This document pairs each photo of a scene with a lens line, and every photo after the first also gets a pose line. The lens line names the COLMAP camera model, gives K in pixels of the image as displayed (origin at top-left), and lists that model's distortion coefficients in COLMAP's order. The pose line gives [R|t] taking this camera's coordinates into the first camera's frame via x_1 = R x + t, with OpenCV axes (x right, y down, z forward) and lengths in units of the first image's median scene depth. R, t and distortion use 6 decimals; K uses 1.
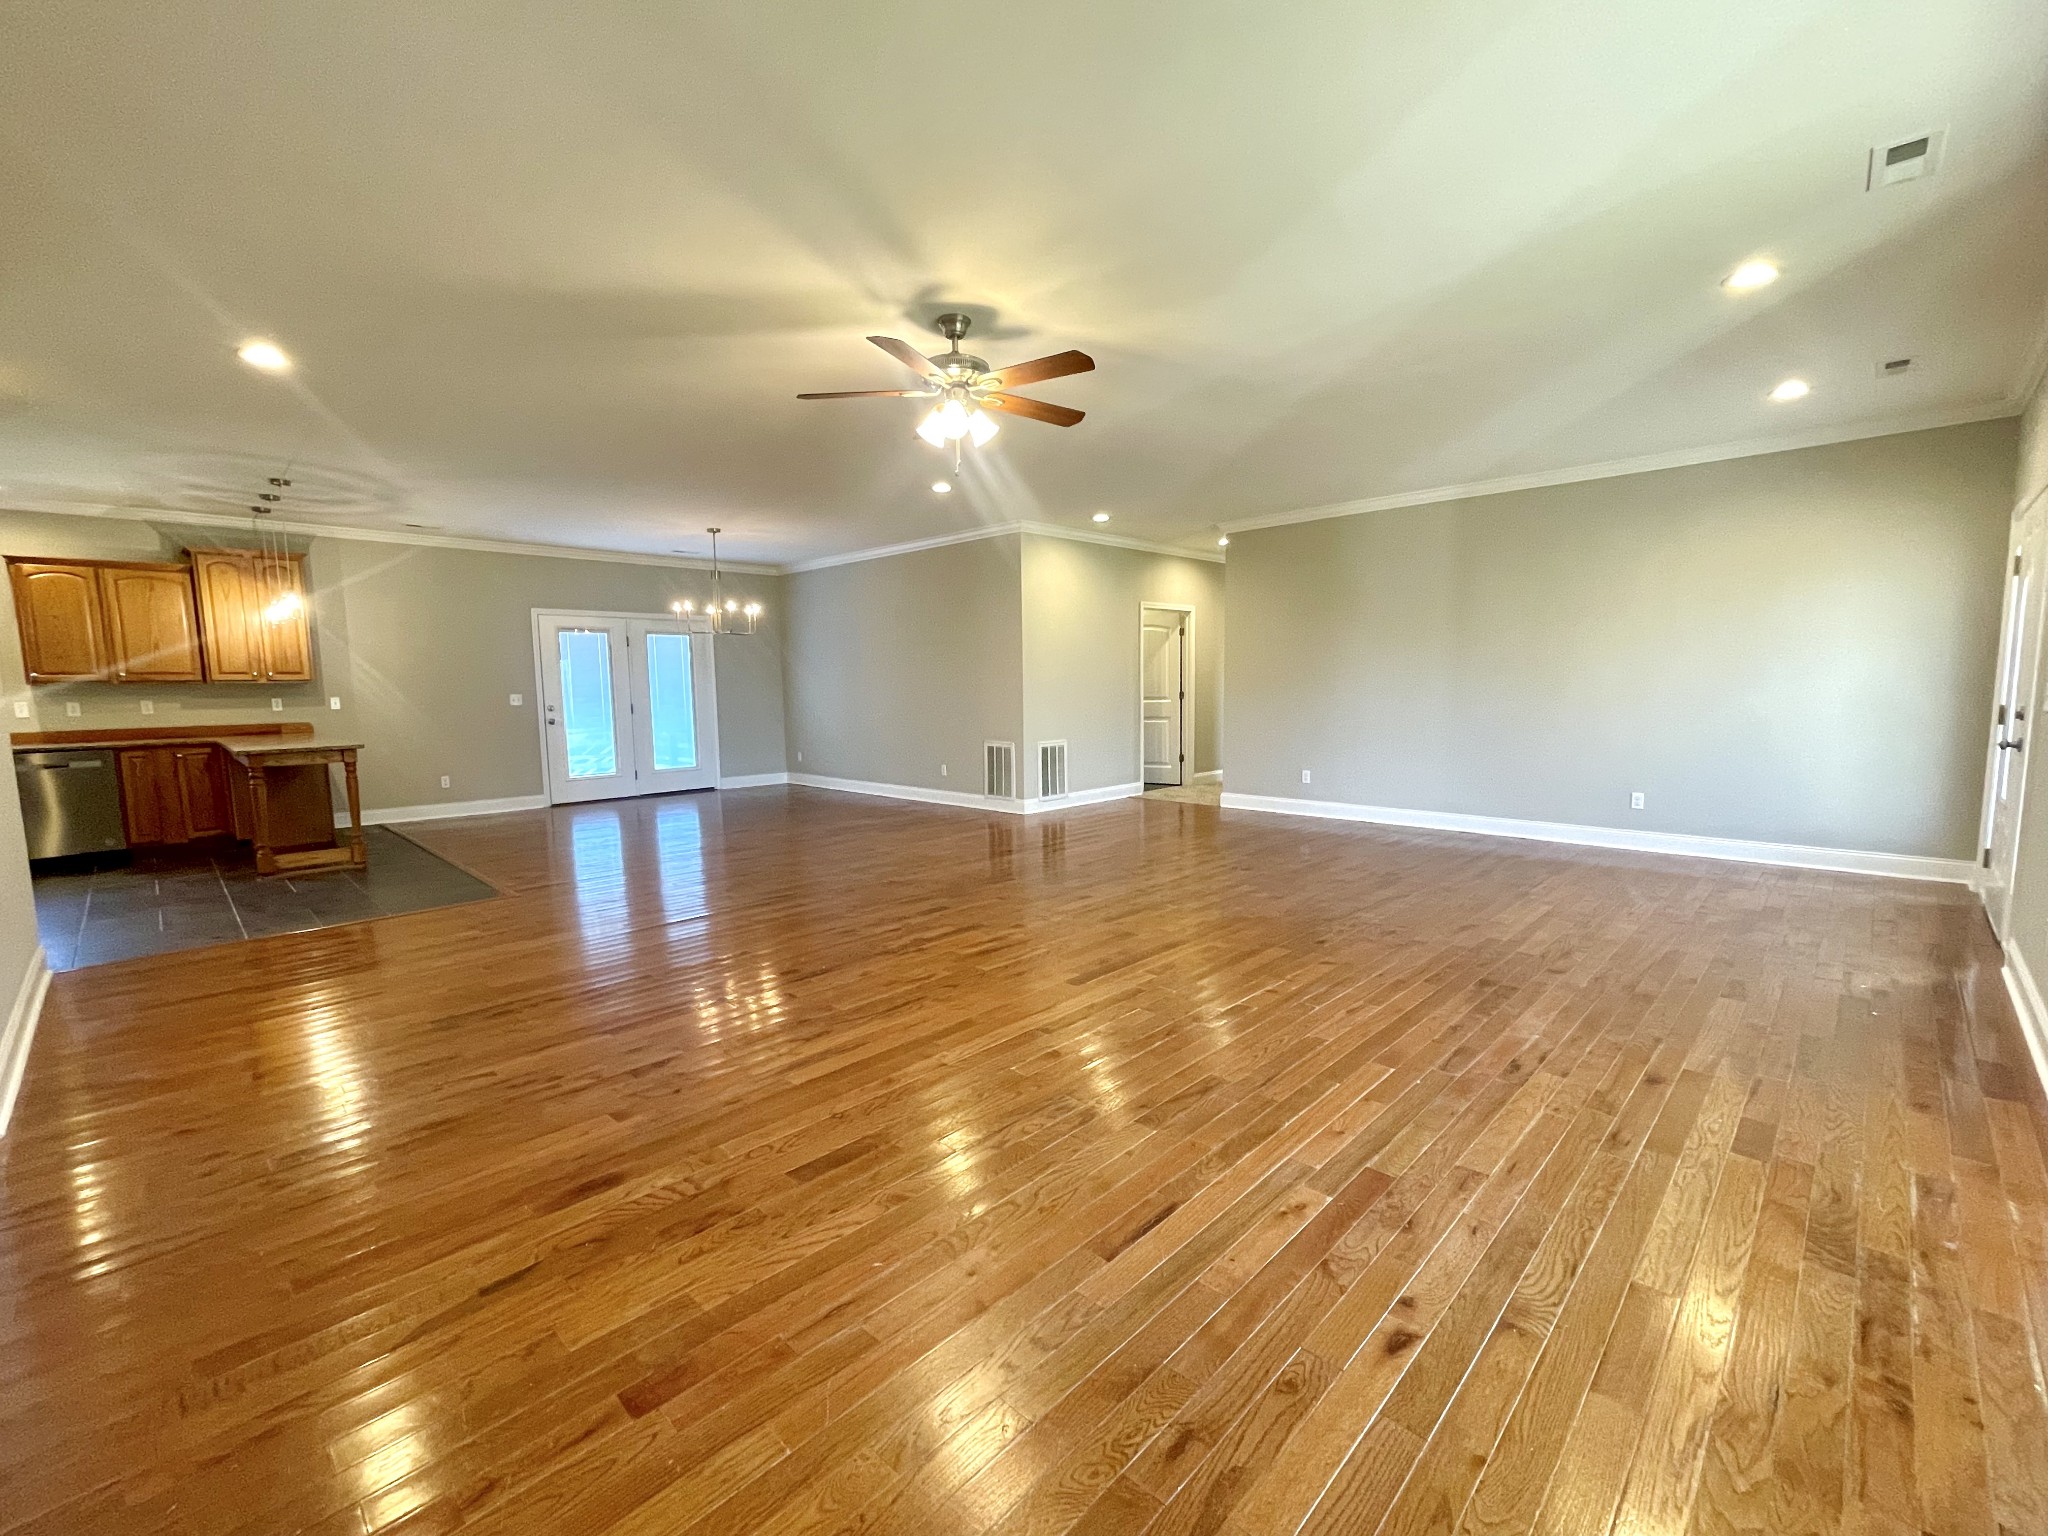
lens RADIAL K [[873.4, 0, 1027.7], [0, 873.4, 780.2], [0, 0, 1]] dist [-0.000735, -0.000595]
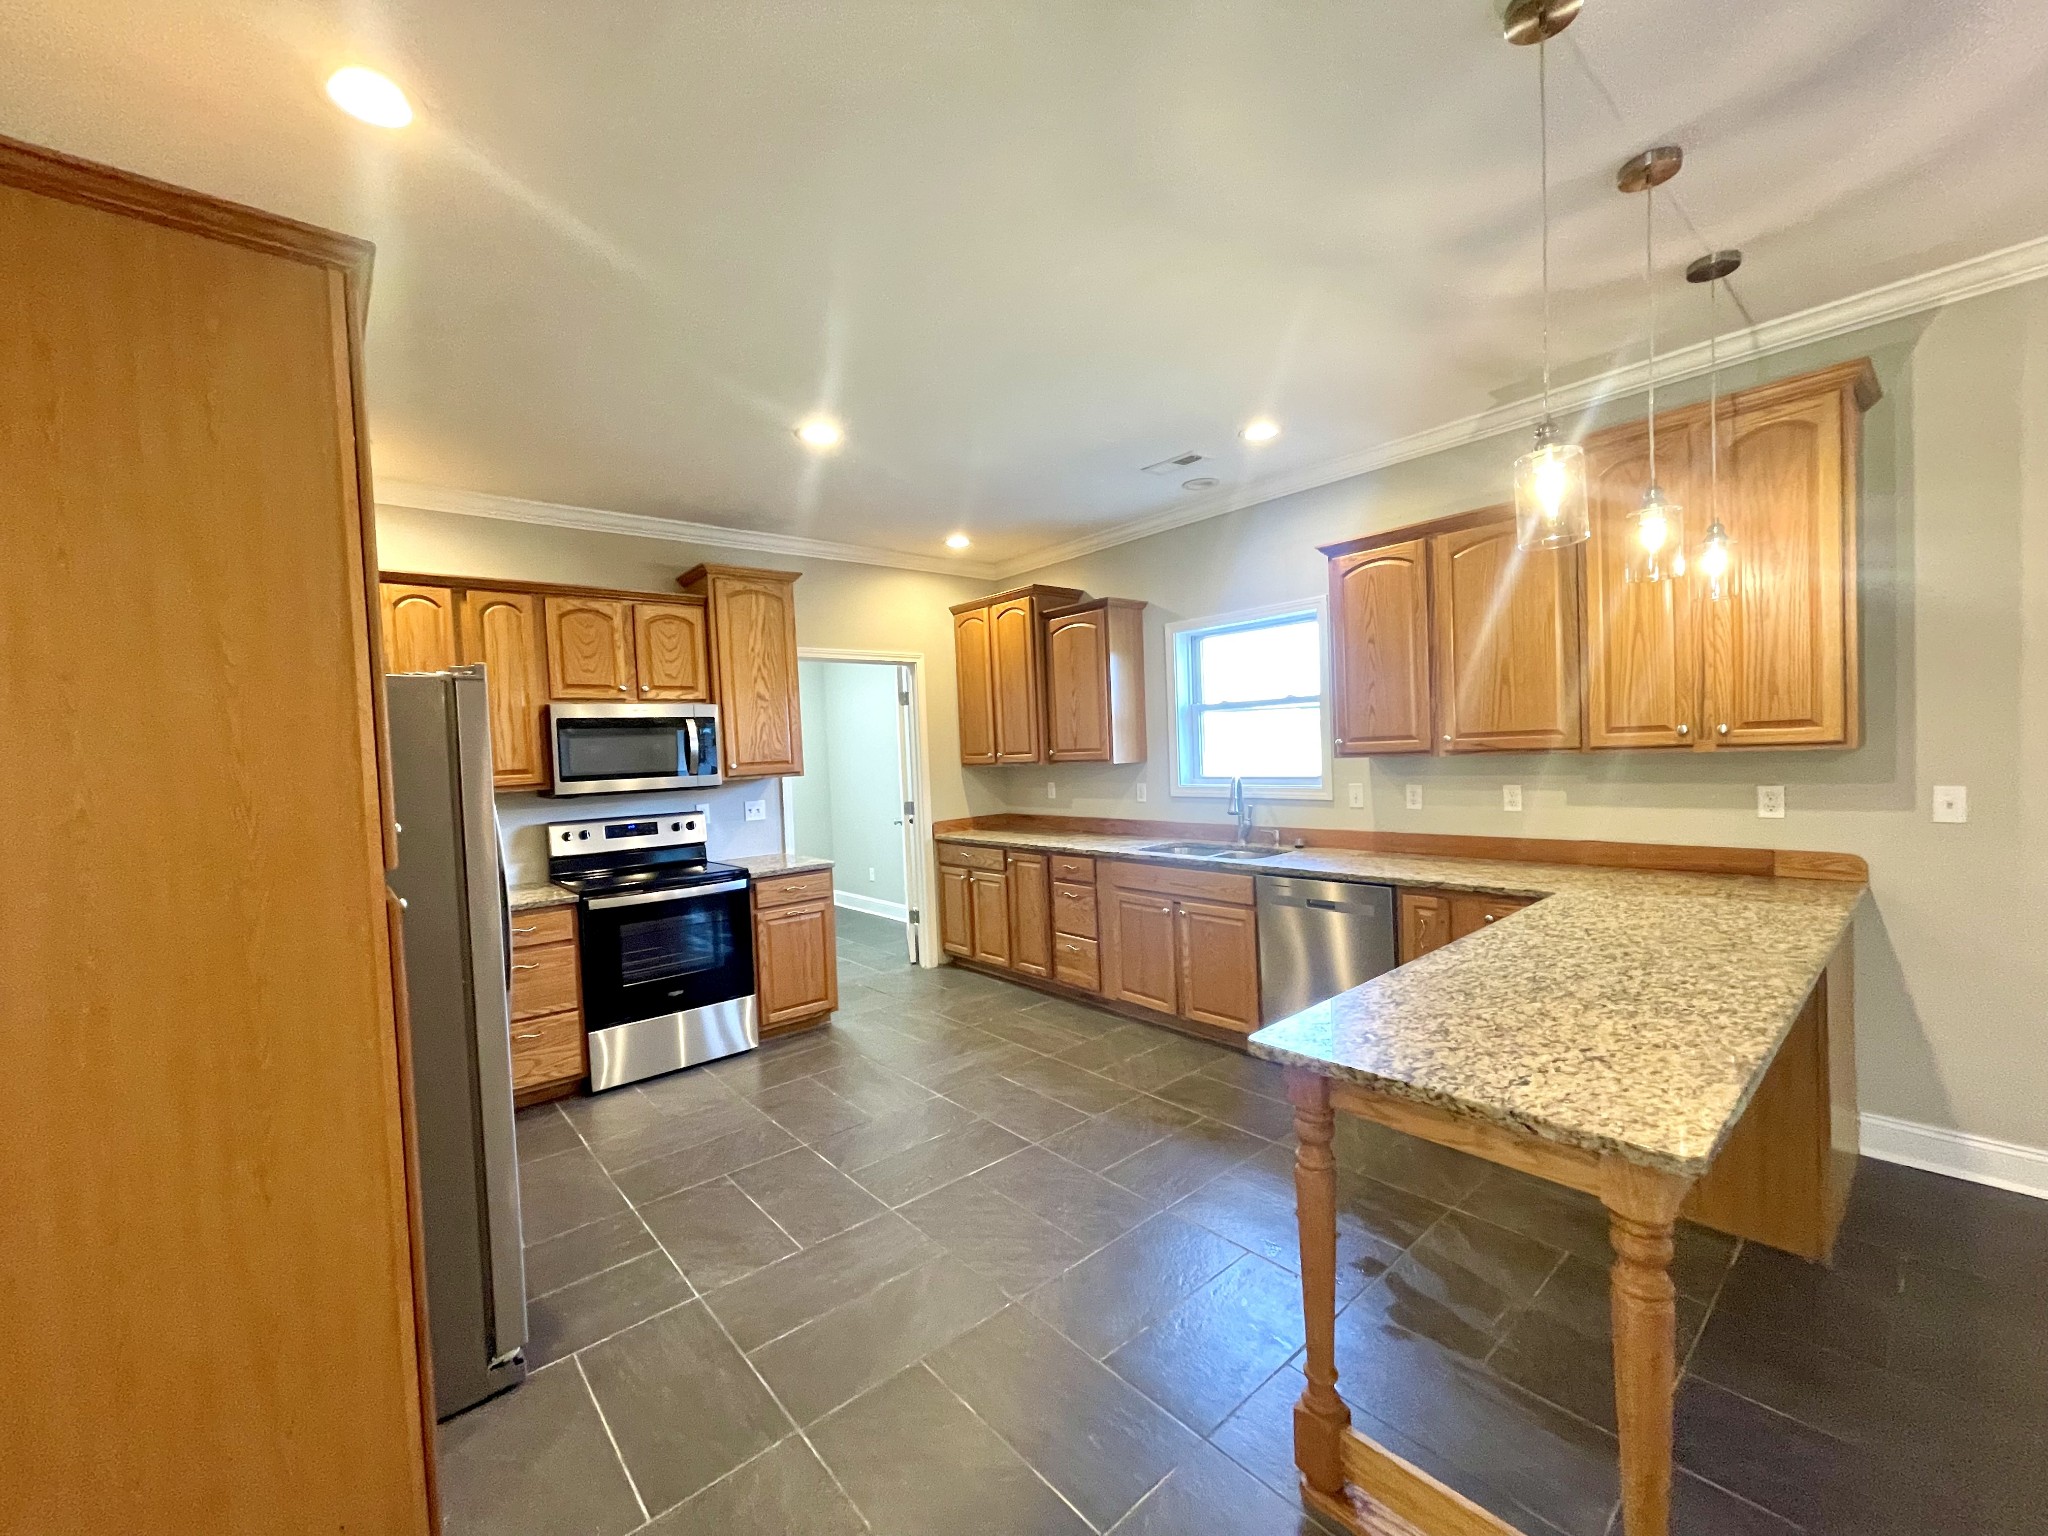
lens RADIAL K [[827.7, 0, 1026.5], [0, 827.7, 776.1], [0, 0, 1]] dist [-0.000330, -0.000124]
pose [[-0.087072, 0.053044, -0.994789, -0.464871], [-0.068317, 0.995913, 0.059084, -0.096733], [0.993857, 0.073106, -0.083092, 0.699469]]
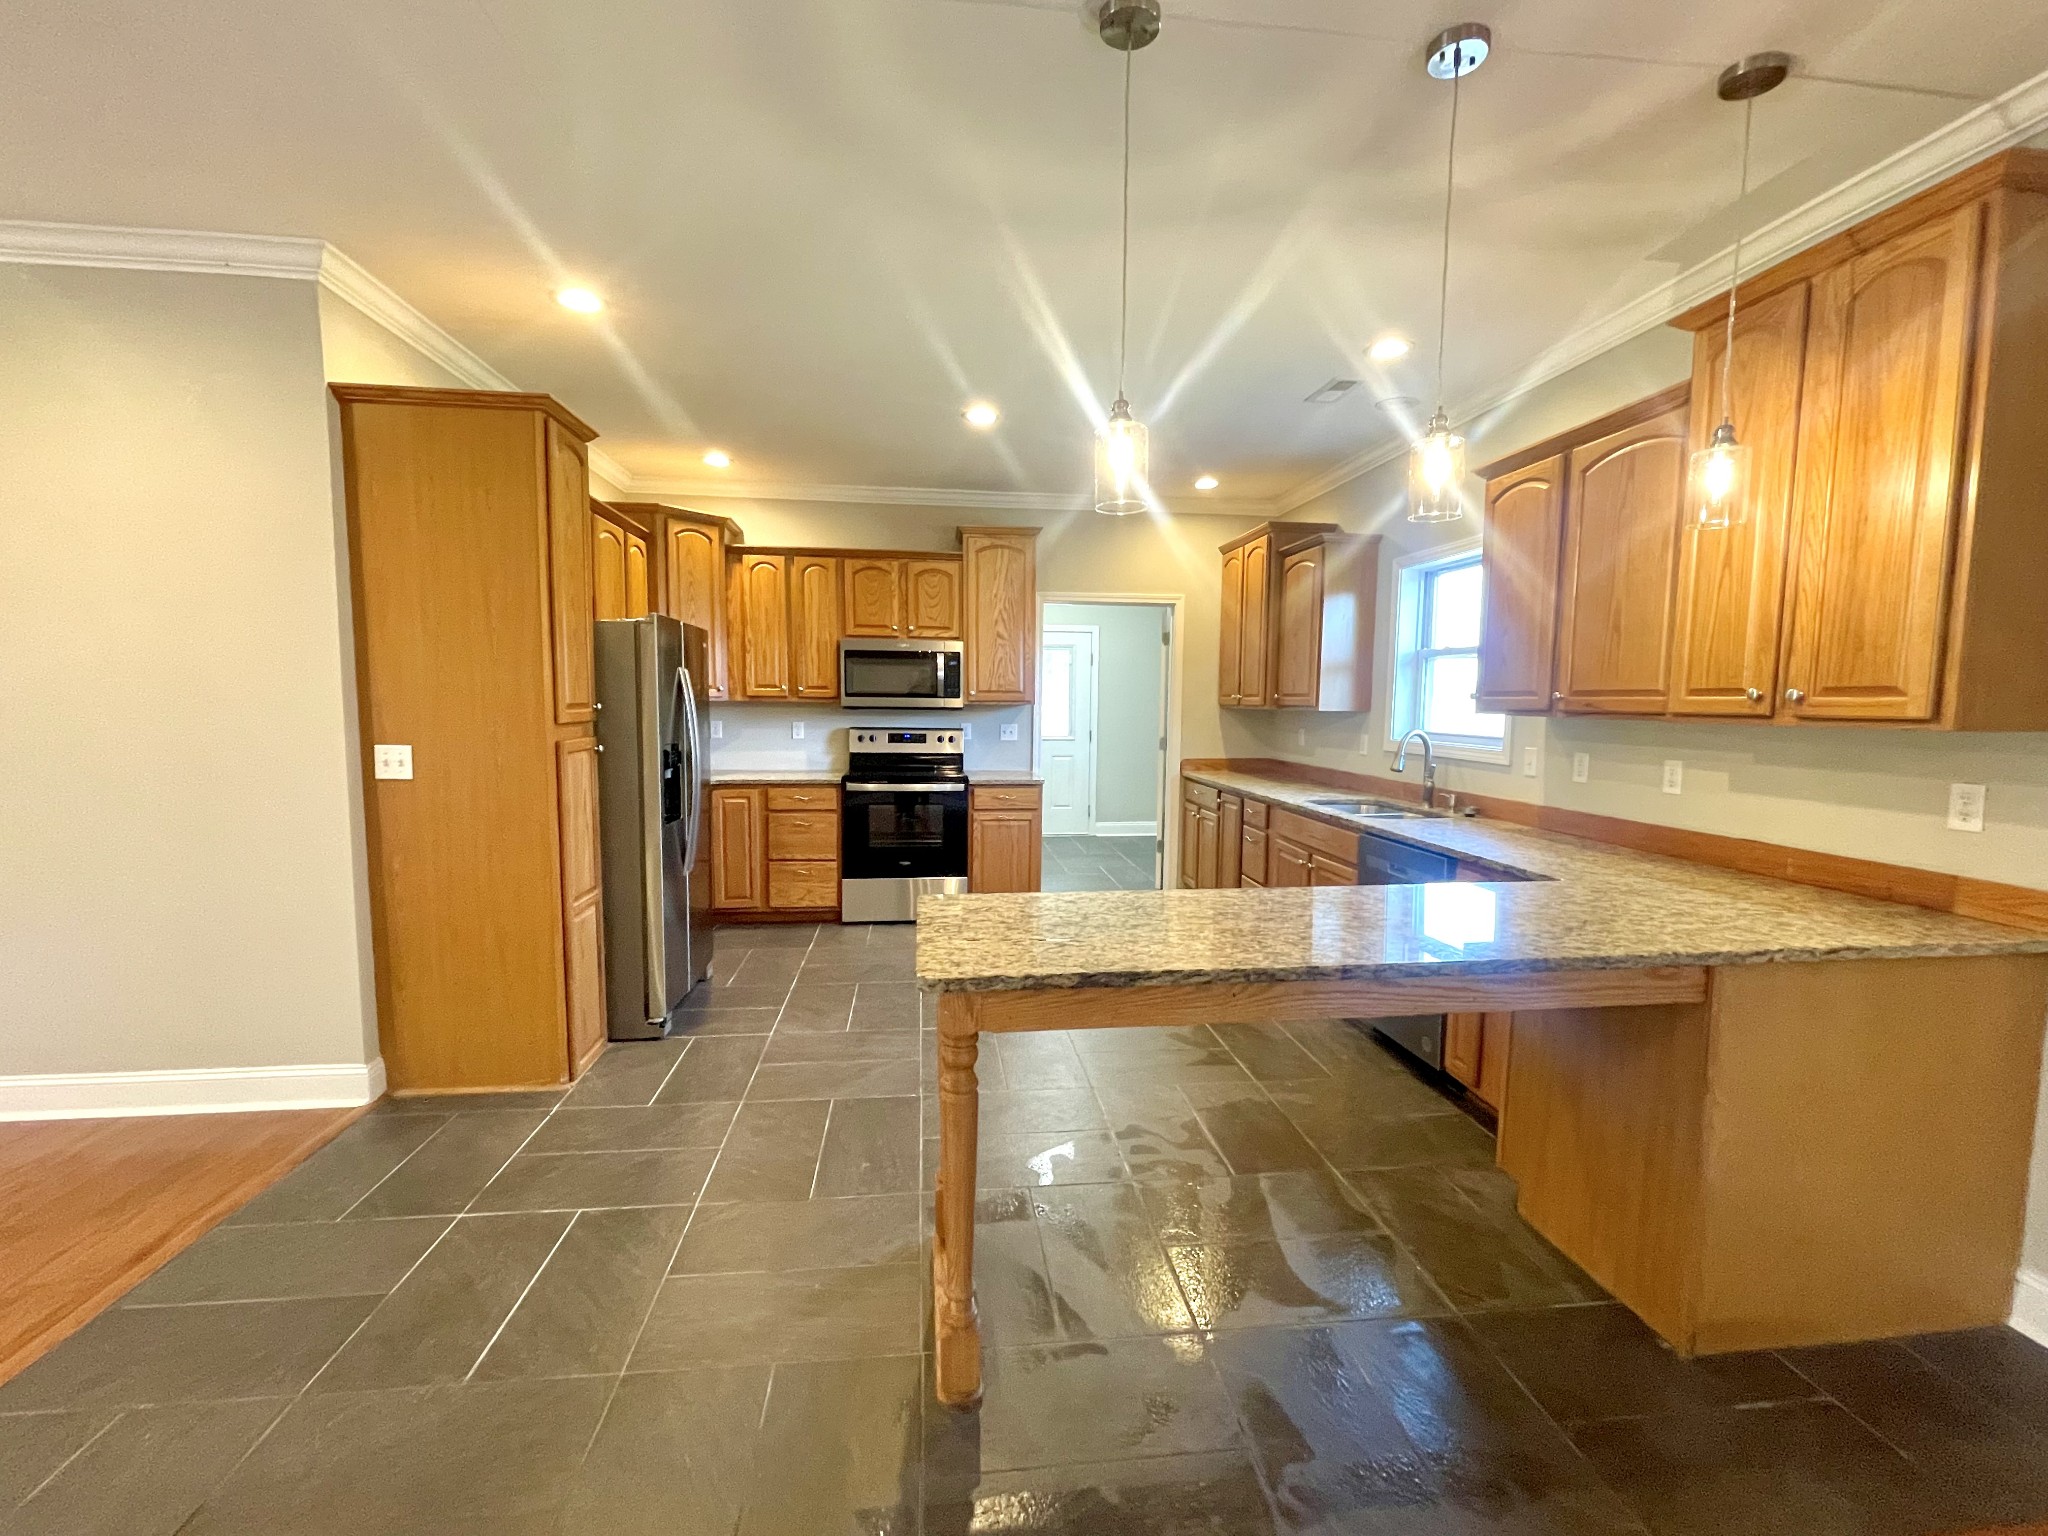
lens RADIAL K [[873.4, 0, 1027.7], [0, 873.4, 780.2], [0, 0, 1]] dist [-0.000735, -0.000595]
pose [[-0.628058, 0.080715, -0.773969, -0.470217], [-0.089415, 0.980533, 0.174816, -0.115623], [0.773012, 0.178999, -0.608615, 0.938860]]
